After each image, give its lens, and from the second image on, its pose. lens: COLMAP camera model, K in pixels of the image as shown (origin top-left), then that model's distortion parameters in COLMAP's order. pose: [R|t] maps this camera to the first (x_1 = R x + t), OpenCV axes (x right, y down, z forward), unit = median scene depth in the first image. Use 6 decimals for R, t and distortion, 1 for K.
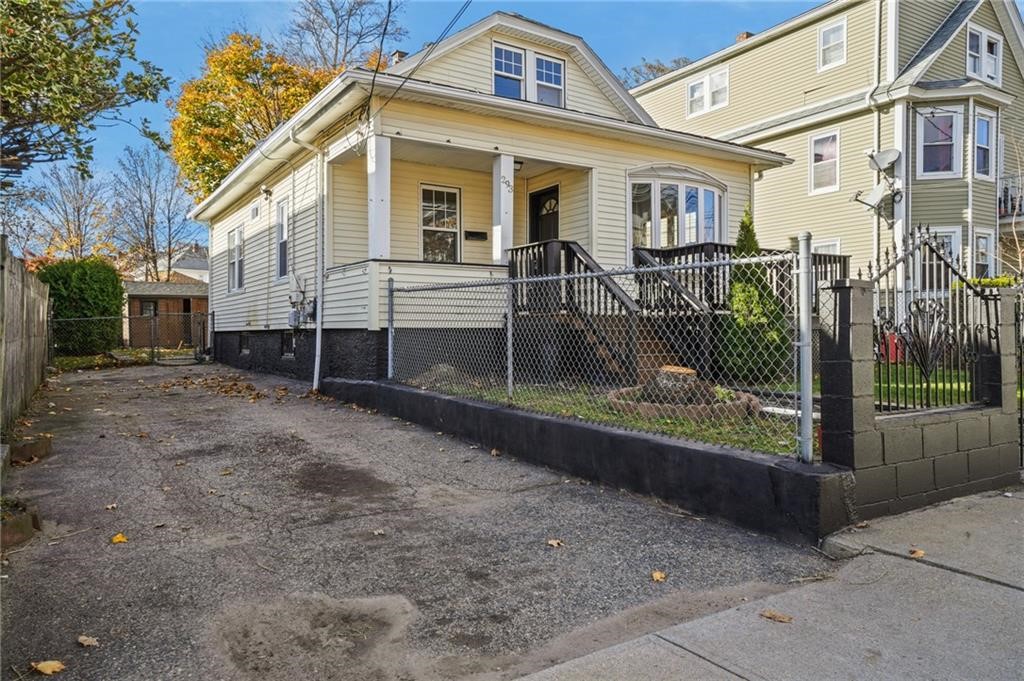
lens RADIAL K [[702.7, 0, 513.0], [0, 702.7, 345.5], [0, 0, 1]] dist [-0.001514, -0.001606]
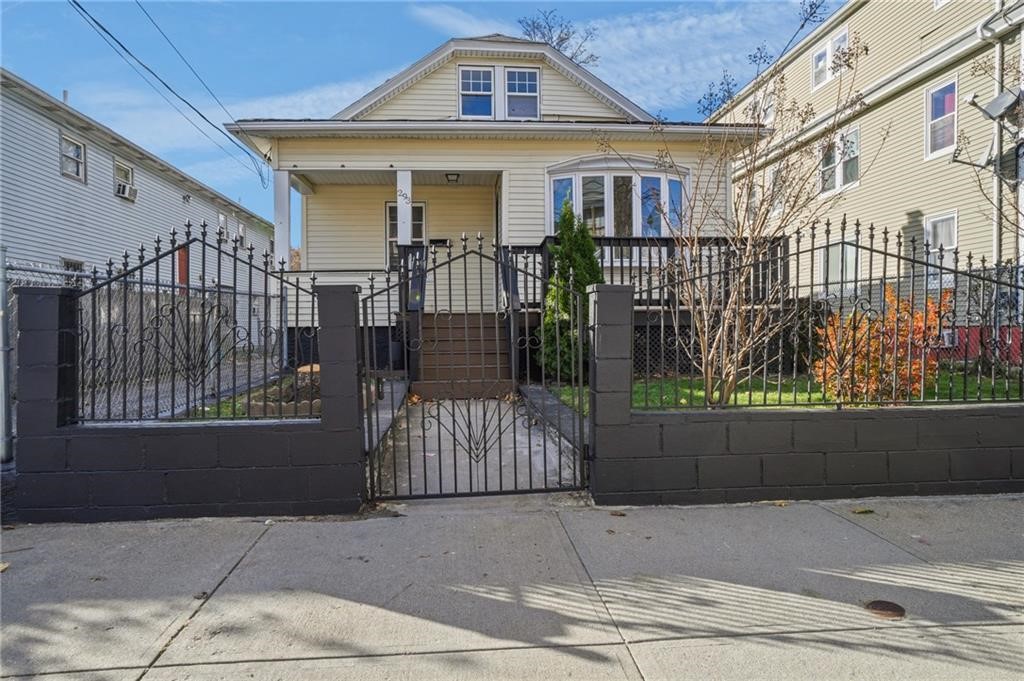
lens RADIAL K [[617.3, 0, 508.7], [0, 617.3, 331.2], [0, 0, 1]] dist [0.000013, 0.004161]
pose [[0.880748, -0.001236, -0.473584, 0.486055], [-0.001725, 0.999982, -0.005817, -0.010235], [0.473583, 0.005940, 0.880729, 0.180699]]
